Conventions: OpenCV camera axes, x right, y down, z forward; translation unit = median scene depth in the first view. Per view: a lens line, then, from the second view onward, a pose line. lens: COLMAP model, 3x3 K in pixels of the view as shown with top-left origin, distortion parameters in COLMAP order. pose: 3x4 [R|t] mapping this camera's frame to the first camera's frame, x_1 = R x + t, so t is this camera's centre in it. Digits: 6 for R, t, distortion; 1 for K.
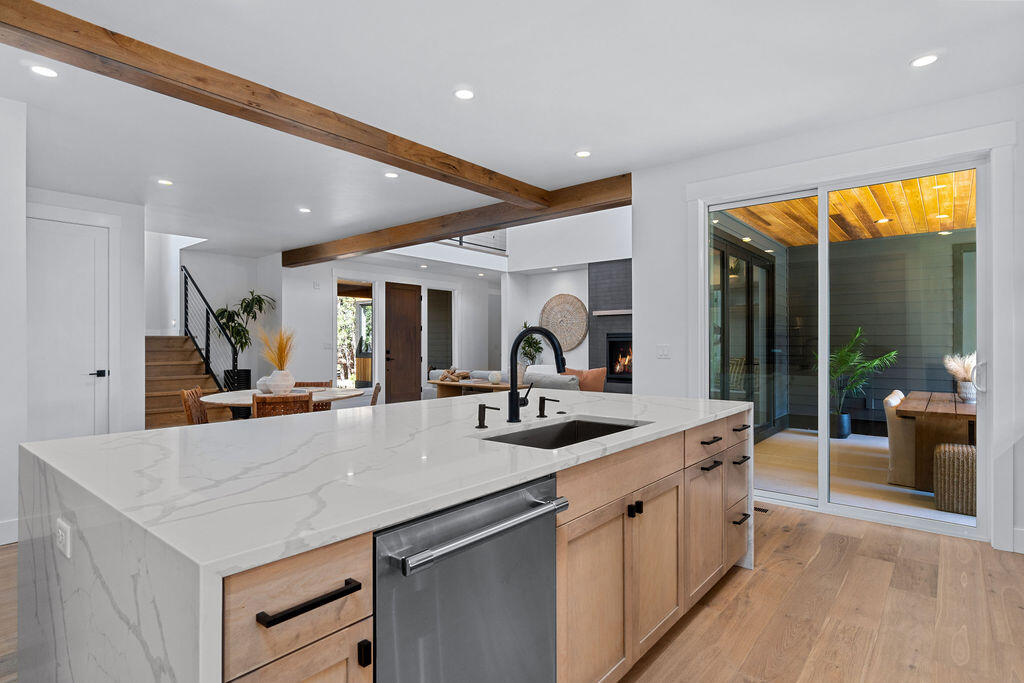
lens RADIAL K [[533.1, 0, 517.5], [0, 533.1, 346.2], [0, 0, 1]] dist [0.002268, 0.000708]
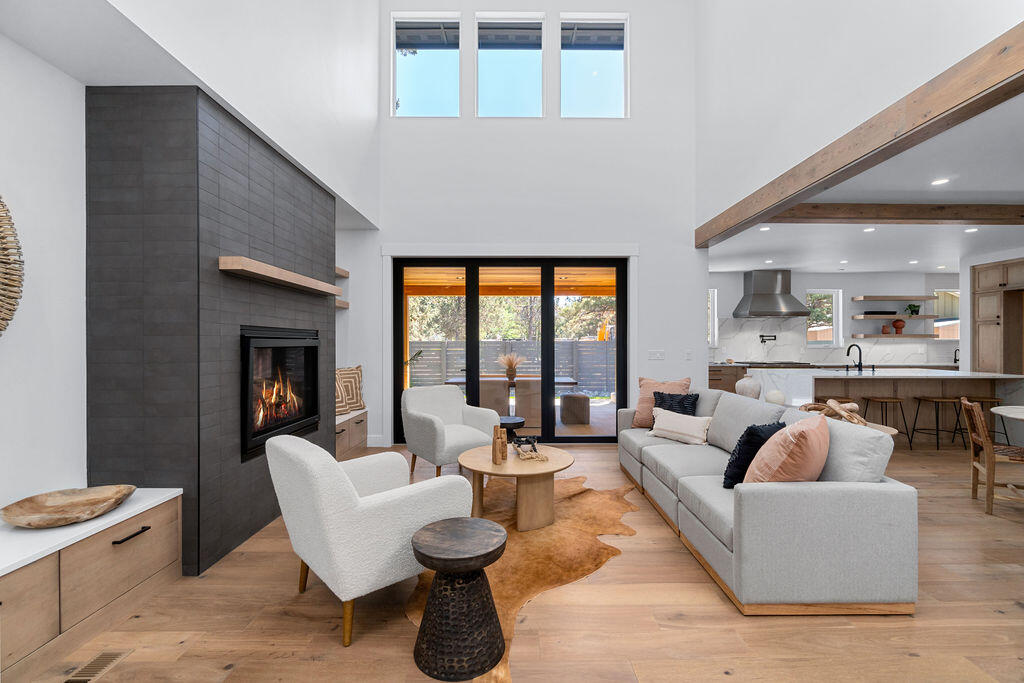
lens RADIAL K [[437.0, 0, 519.1], [0, 437.0, 342.8], [0, 0, 1]] dist [-0.002963, -0.000171]
pose [[-0.647864, 0.002345, 0.761752, -0.160058], [0.001740, 0.999997, -0.001599, -0.010912], [-0.761754, 0.000290, -0.647867, 0.971913]]
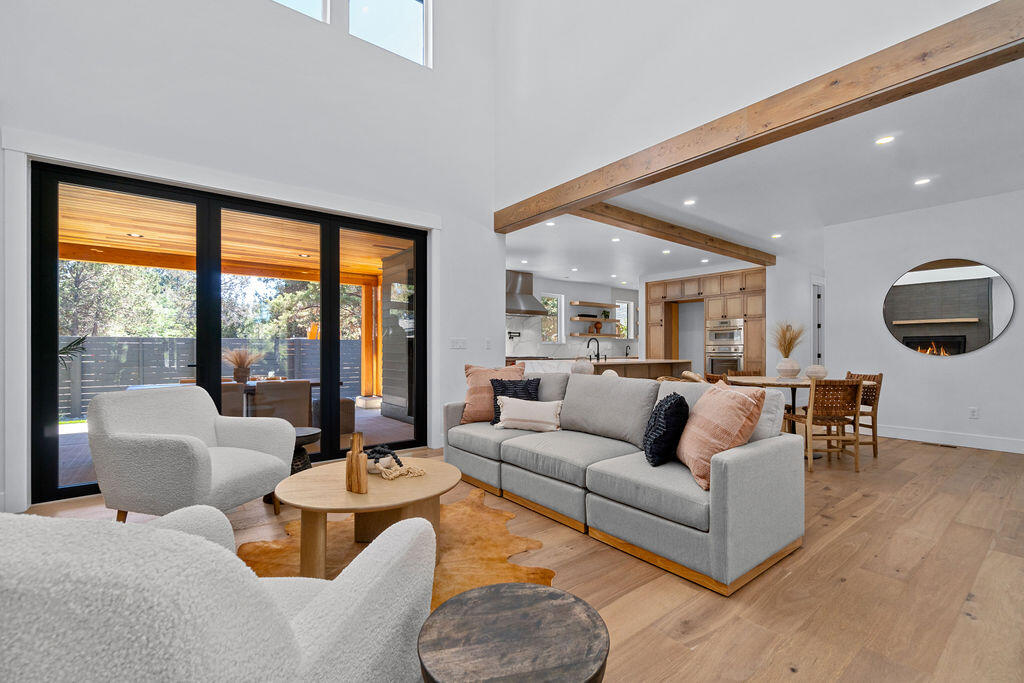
lens RADIAL K [[444.9, 0, 521.6], [0, 444.9, 347.4], [0, 0, 1]] dist [-0.003968, -0.000054]
pose [[-0.979441, 0.002666, 0.201713, -0.029631], [0.001956, 0.999991, -0.003720, 0.009555], [-0.201721, -0.003249, -0.979438, 0.963783]]
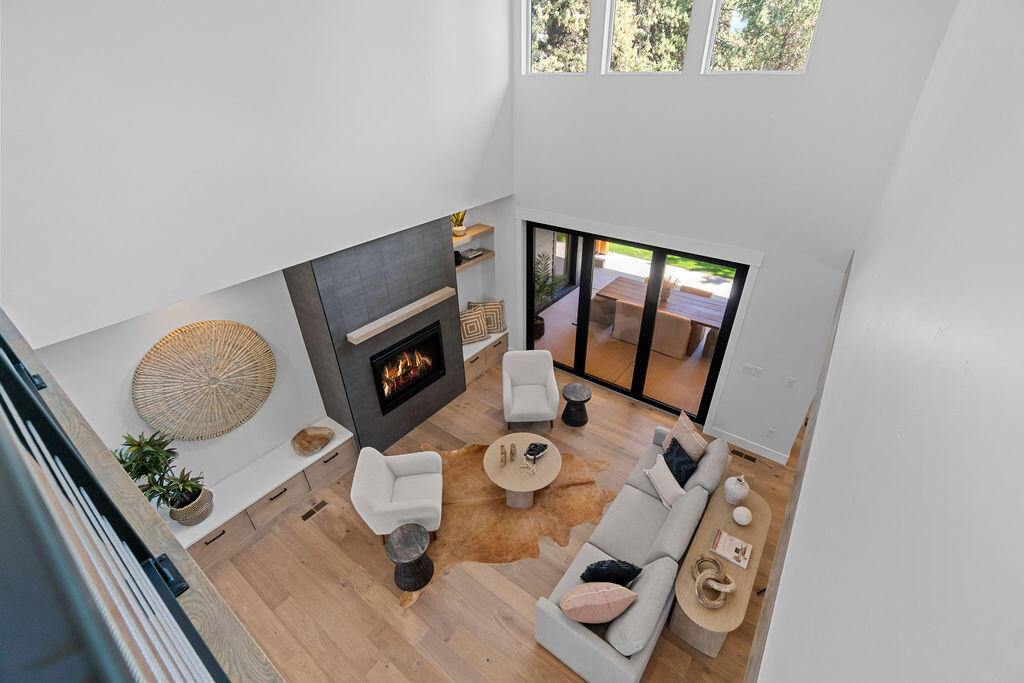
lens RADIAL K [[437.0, 0, 519.1], [0, 437.0, 342.8], [0, 0, 1]] dist [-0.002963, -0.000171]
pose [[-0.062251, -0.523548, 0.849719, -0.249959], [0.007485, 0.851101, 0.524948, -0.283645], [-0.998032, 0.039039, -0.049063, 0.789148]]
